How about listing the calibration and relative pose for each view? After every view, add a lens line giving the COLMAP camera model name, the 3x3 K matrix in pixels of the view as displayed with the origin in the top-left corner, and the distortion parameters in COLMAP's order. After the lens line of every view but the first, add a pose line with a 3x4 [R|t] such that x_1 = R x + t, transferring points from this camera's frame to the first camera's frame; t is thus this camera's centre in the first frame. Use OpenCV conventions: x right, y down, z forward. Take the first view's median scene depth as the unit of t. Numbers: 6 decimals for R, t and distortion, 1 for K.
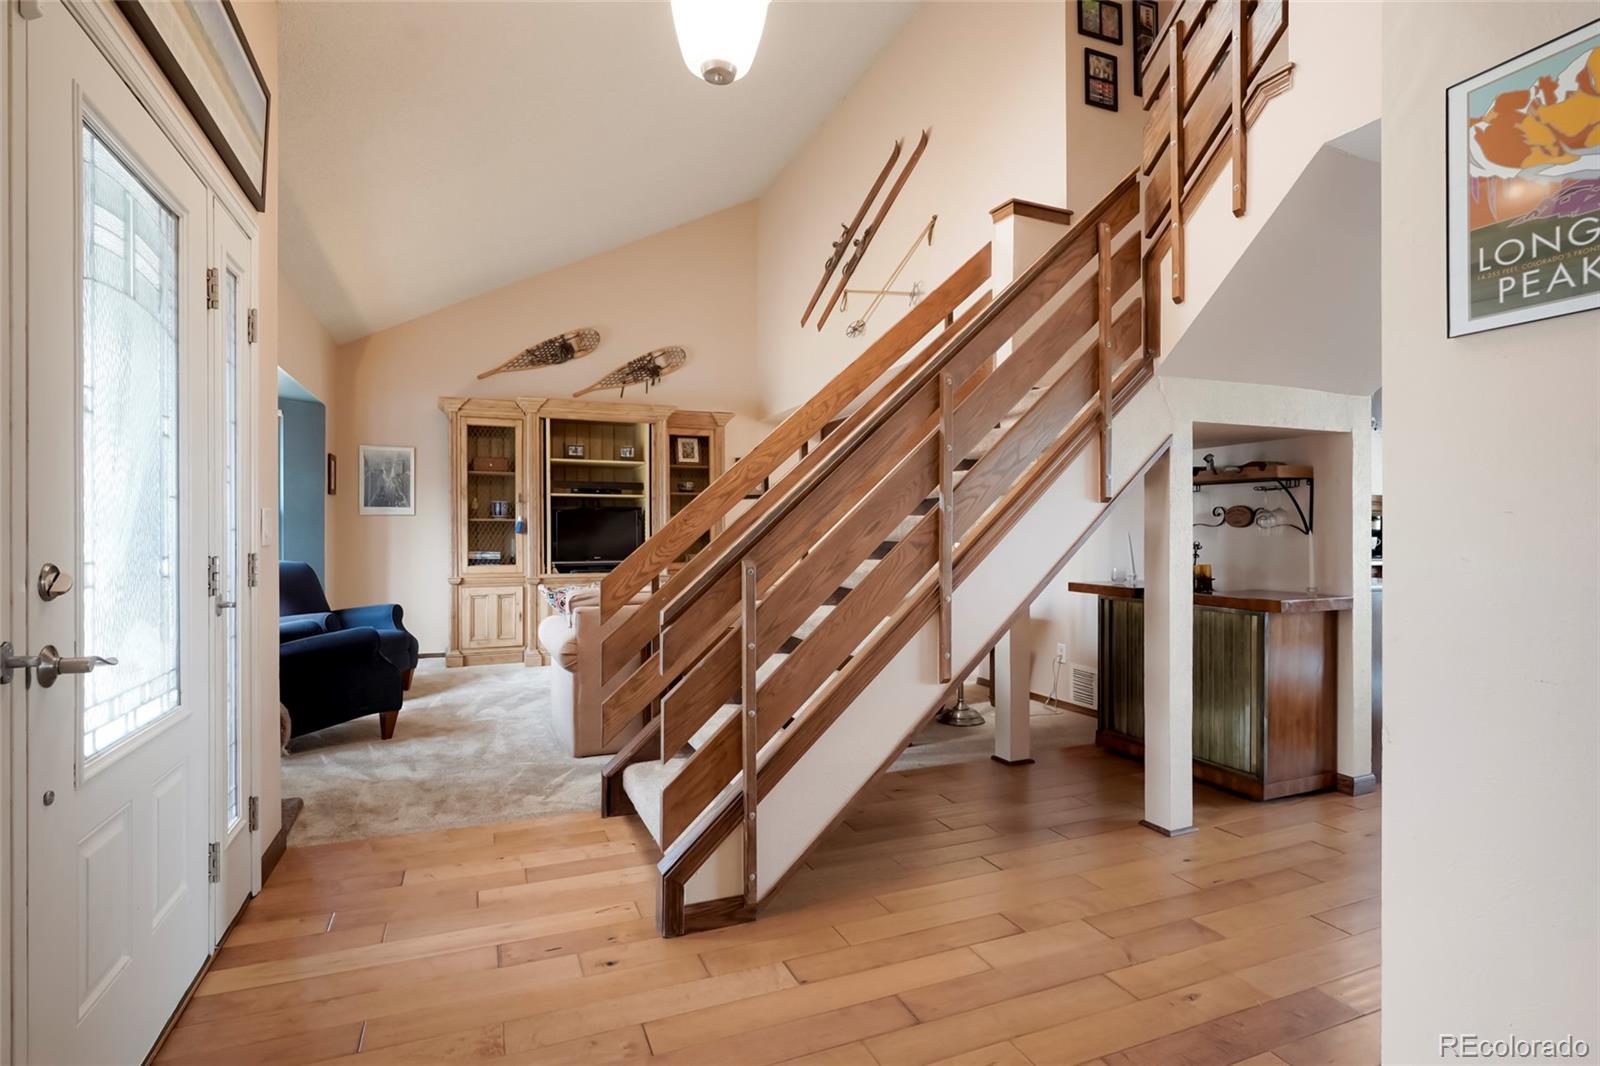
lens RADIAL K [[789.4, 0, 803.9], [0, 789.4, 532.3], [0, 0, 1]] dist [-0.003709, 0.001448]
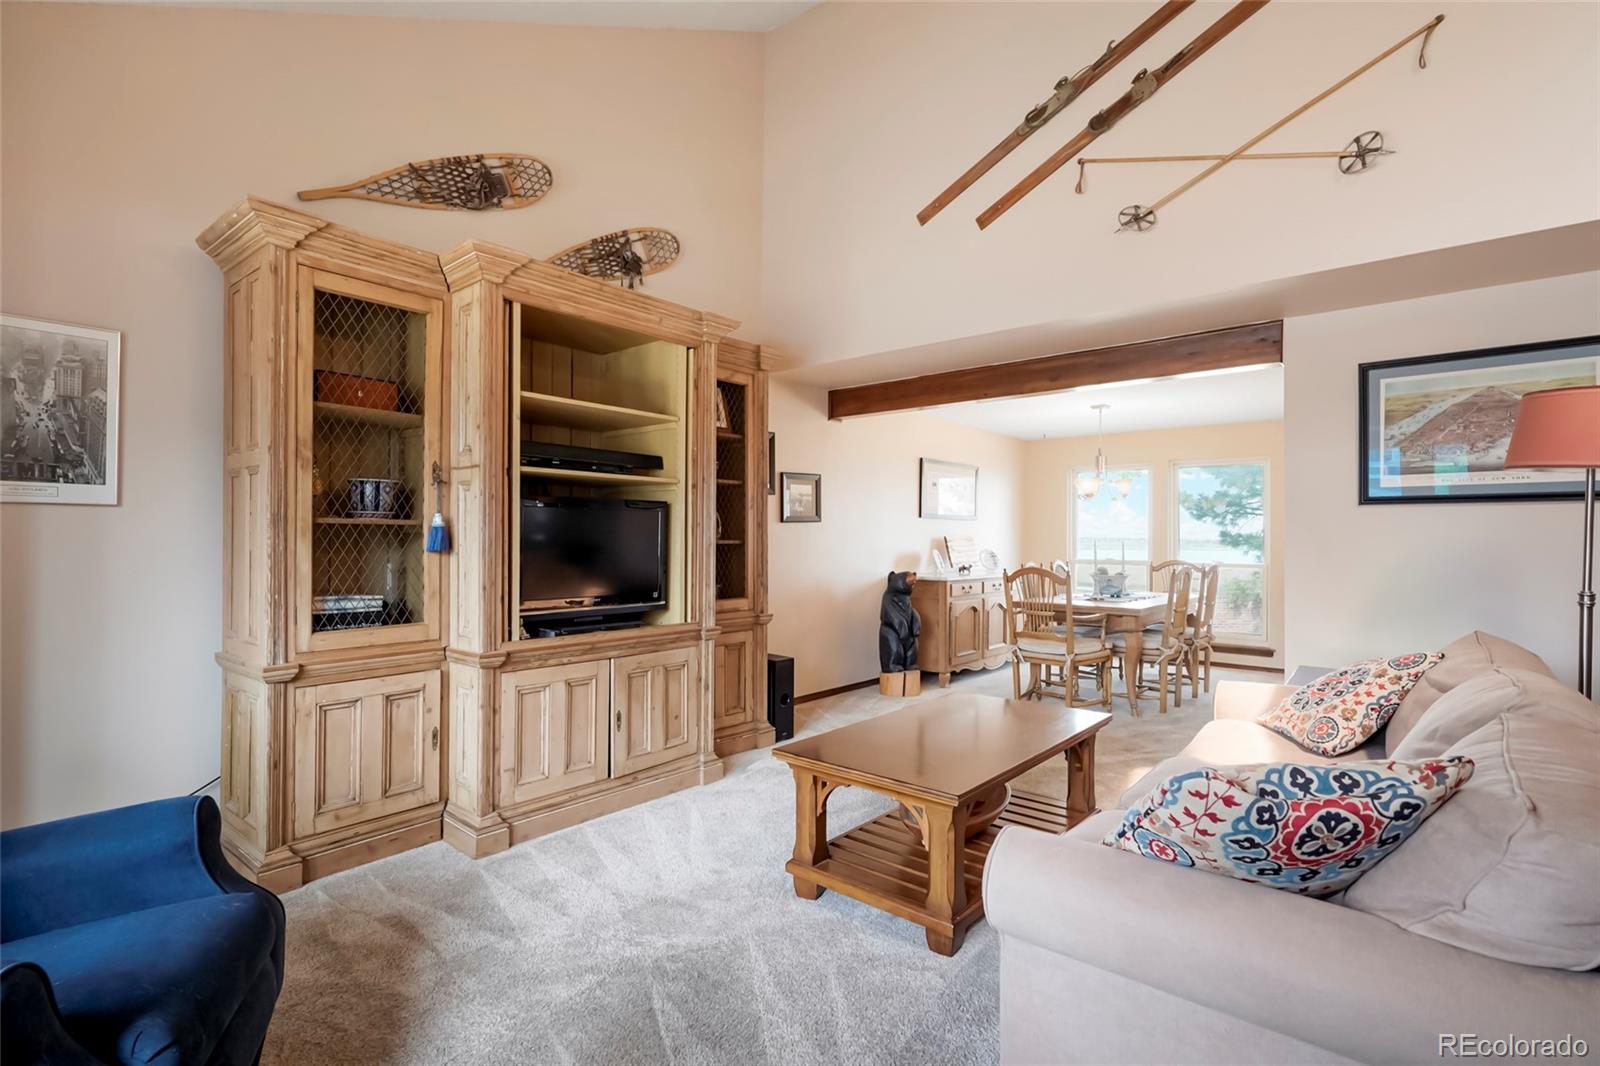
lens RADIAL K [[744.9, 0, 799.1], [0, 744.9, 533.8], [0, 0, 1]] dist [-0.003365, 0.001952]
pose [[0.896608, 0.012951, 0.442635, -0.361347], [-0.011999, 0.999916, -0.004951, -0.009537], [-0.442662, -0.000872, 0.896688, 0.528930]]
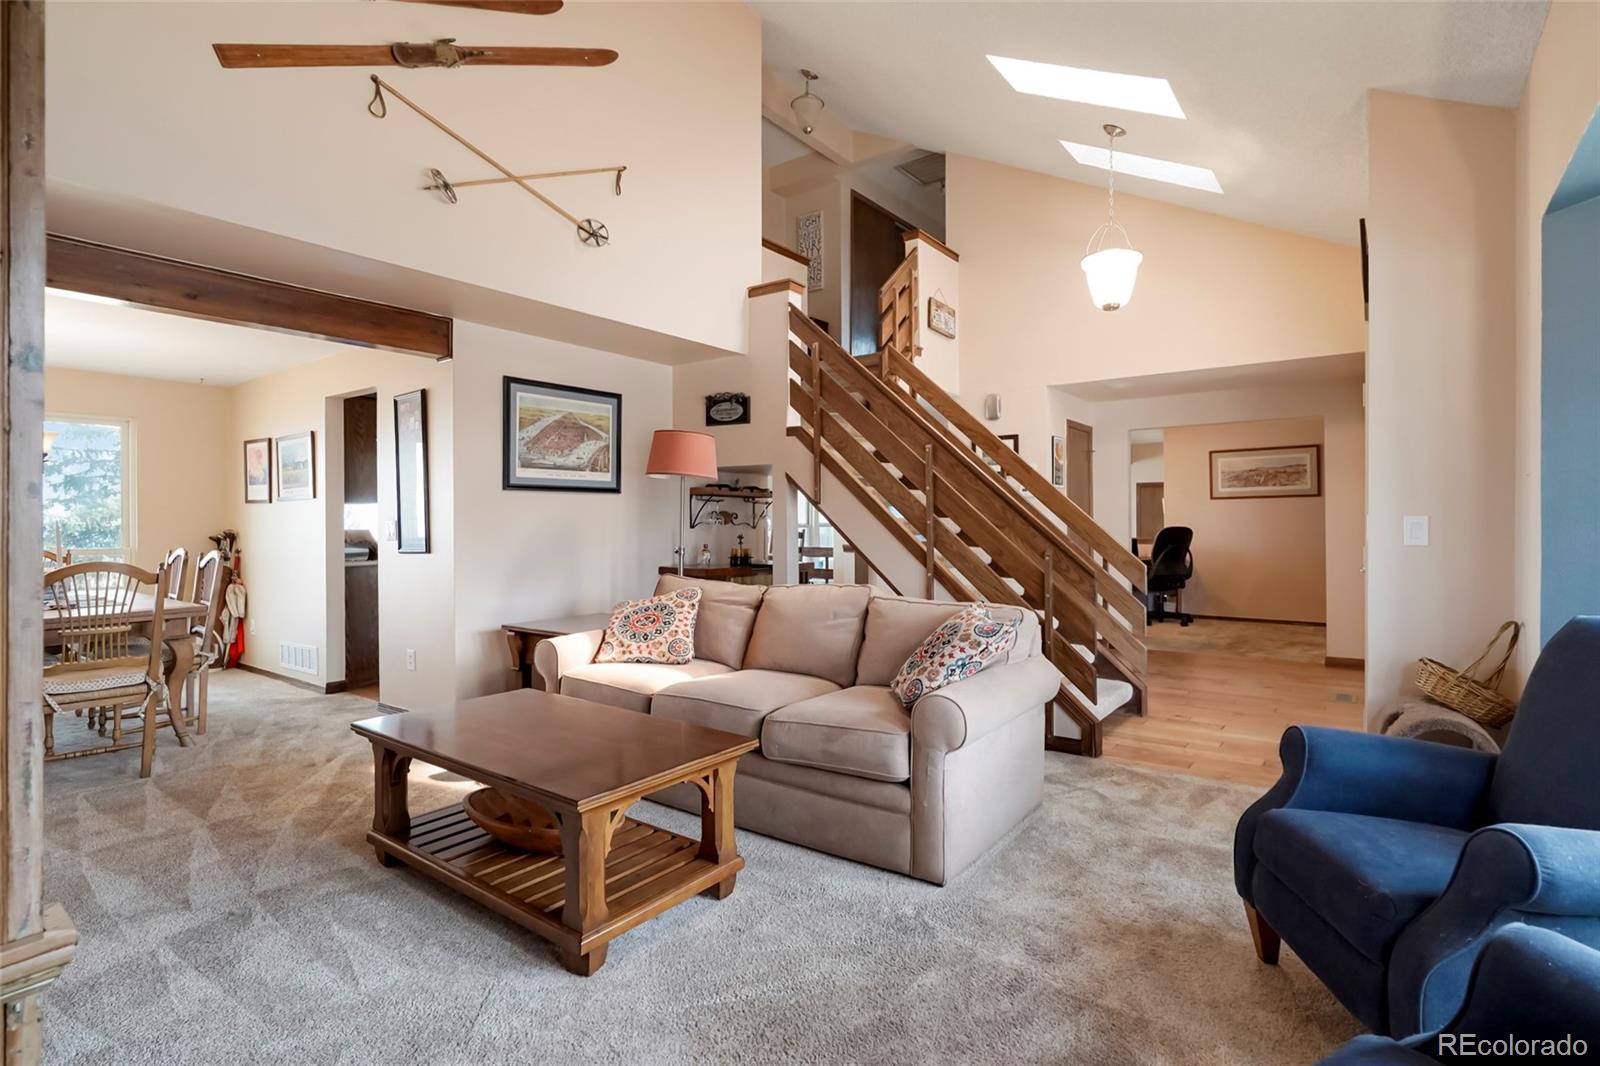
lens RADIAL K [[789.4, 0, 805.7], [0, 789.4, 525.6], [0, 0, 1]] dist [-0.003709, 0.001448]
pose [[-0.503980, -0.000926, 0.863715, -0.499673], [0.002743, 0.999993, 0.002673, -0.007235], [-0.863711, 0.003716, -0.503974, 0.933775]]
